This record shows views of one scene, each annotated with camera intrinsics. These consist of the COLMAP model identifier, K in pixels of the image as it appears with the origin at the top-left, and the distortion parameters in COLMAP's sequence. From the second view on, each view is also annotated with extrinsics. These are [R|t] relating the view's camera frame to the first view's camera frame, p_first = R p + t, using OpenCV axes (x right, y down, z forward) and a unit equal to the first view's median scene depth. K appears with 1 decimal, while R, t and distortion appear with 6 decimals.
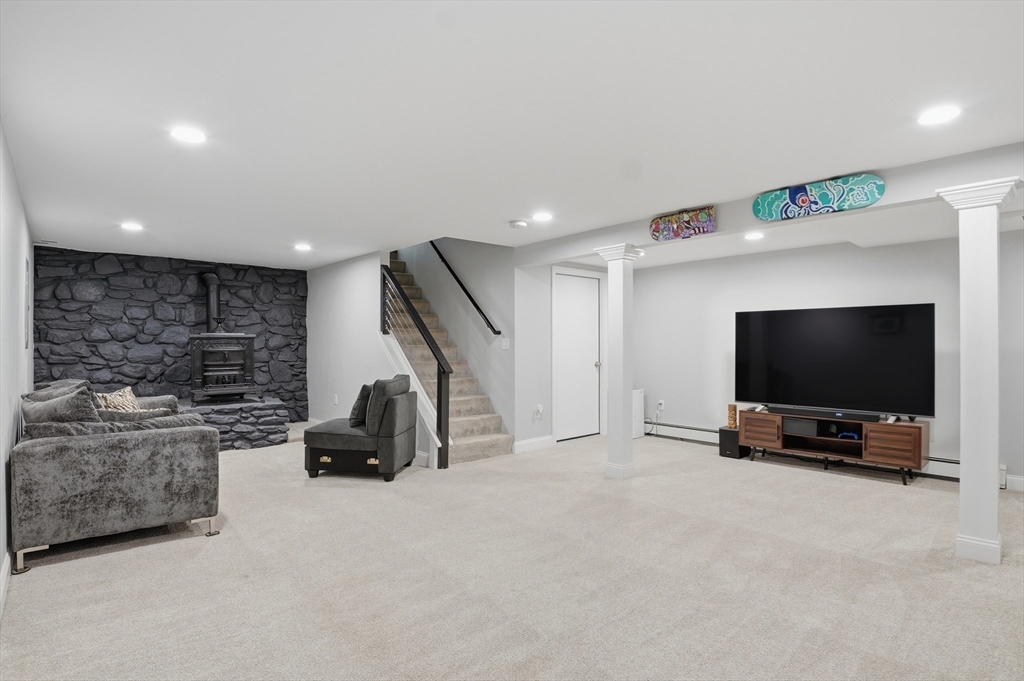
lens RADIAL K [[512.5, 0, 506.4], [0, 512.5, 335.9], [0, 0, 1]] dist [-0.022516, -0.000857]
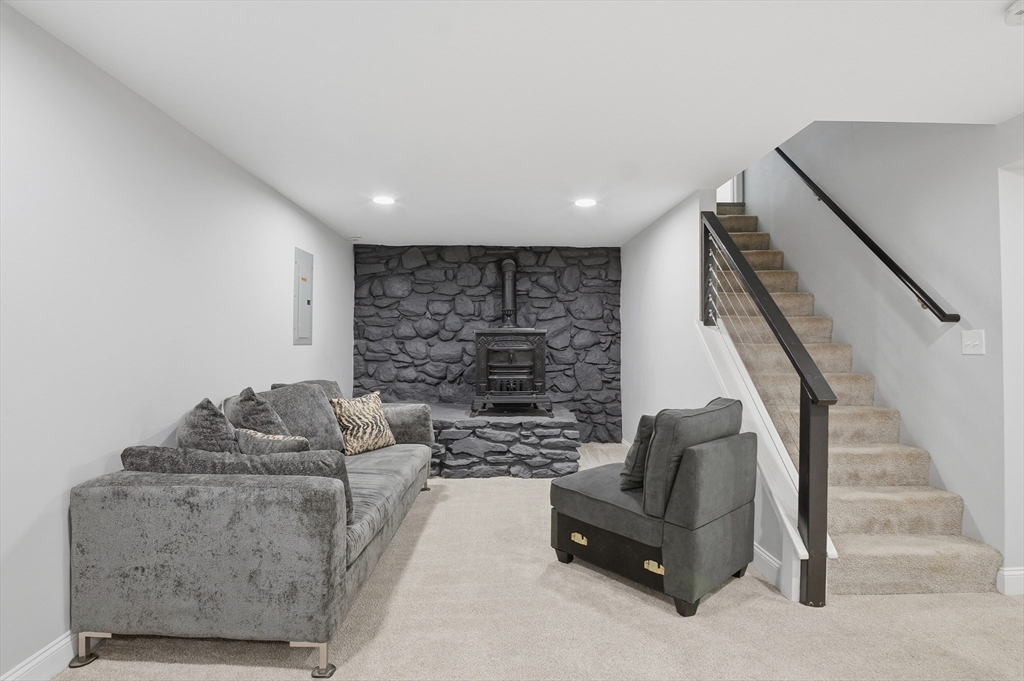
lens RADIAL K [[512.5, 0, 506.4], [0, 512.5, 335.9], [0, 0, 1]] dist [-0.022516, -0.000857]
pose [[0.764191, -0.004137, -0.644977, -0.032089], [0.004021, 0.999991, -0.001650, 0.009043], [0.644978, -0.001332, 0.764200, 0.391911]]
